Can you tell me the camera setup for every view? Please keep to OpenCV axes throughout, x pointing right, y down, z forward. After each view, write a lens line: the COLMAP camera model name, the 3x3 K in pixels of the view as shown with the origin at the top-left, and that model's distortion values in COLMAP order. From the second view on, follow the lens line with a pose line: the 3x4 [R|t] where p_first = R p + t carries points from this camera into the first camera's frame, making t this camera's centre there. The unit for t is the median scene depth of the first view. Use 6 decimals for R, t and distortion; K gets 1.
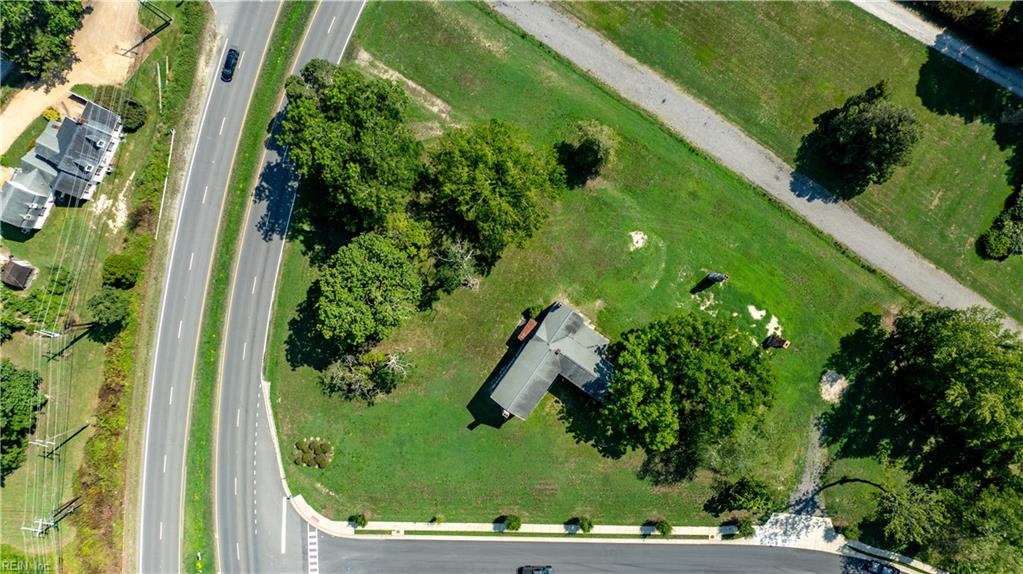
lens RADIAL K [[717.4, 0, 509.2], [0, 717.4, 281.6], [0, 0, 1]] dist [-0.030428, 0.017303]
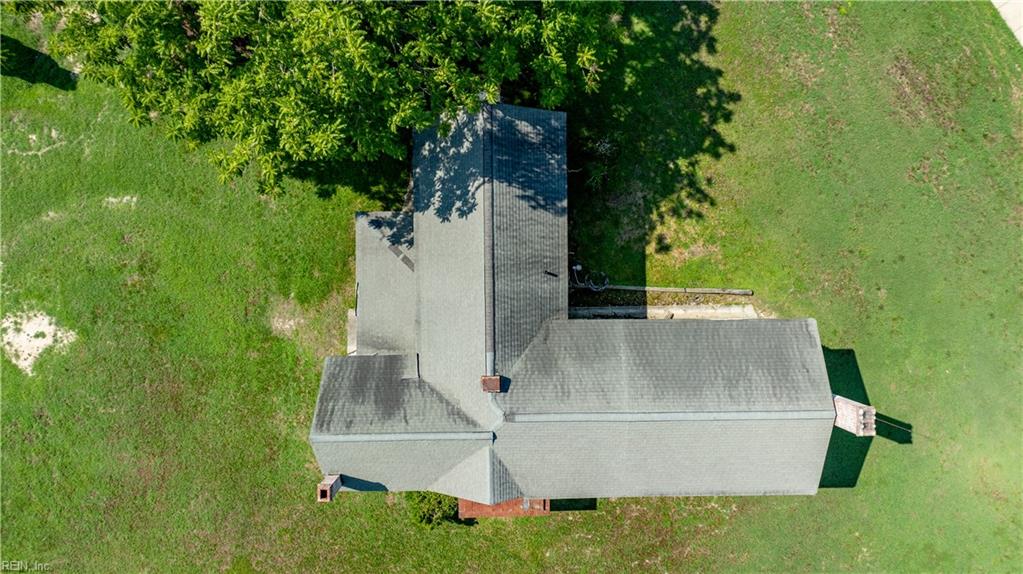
lens RADIAL K [[717.4, 0, 514.9], [0, 717.4, 284.5], [0, 0, 1]] dist [-0.030428, 0.017303]
pose [[-0.577838, -0.816122, 0.006934, 0.084123], [0.815858, -0.577838, -0.021900, 0.120040], [0.021880, -0.006997, 0.999736, 0.726940]]
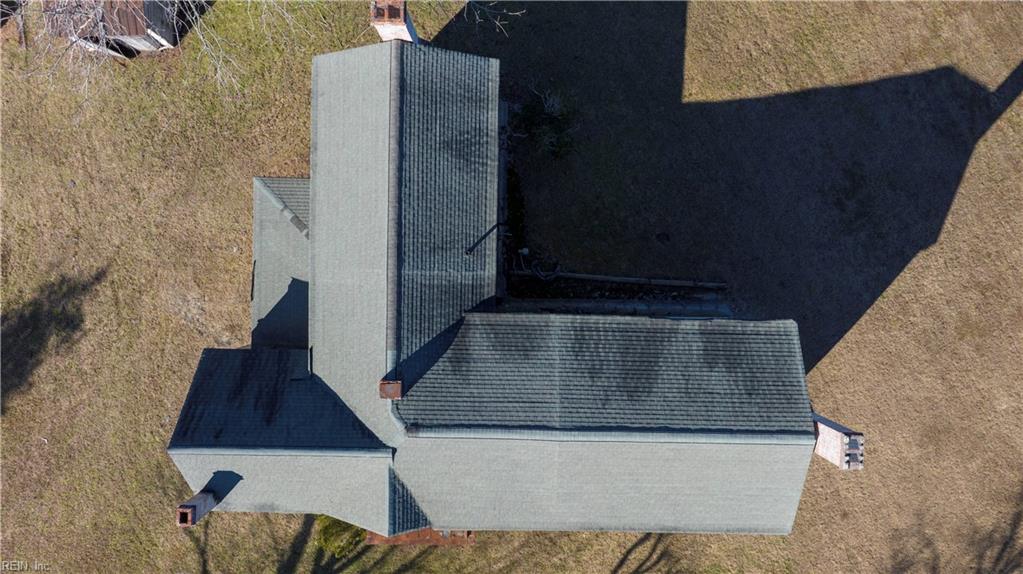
lens RADIAL K [[717.4, 0, 513.3], [0, 717.4, 284.2], [0, 0, 1]] dist [-0.030428, 0.017303]
pose [[-0.555223, -0.831699, -0.002063, 0.070533], [0.831204, -0.554803, -0.035951, 0.137560], [0.028756, -0.021676, 0.999351, 0.768990]]
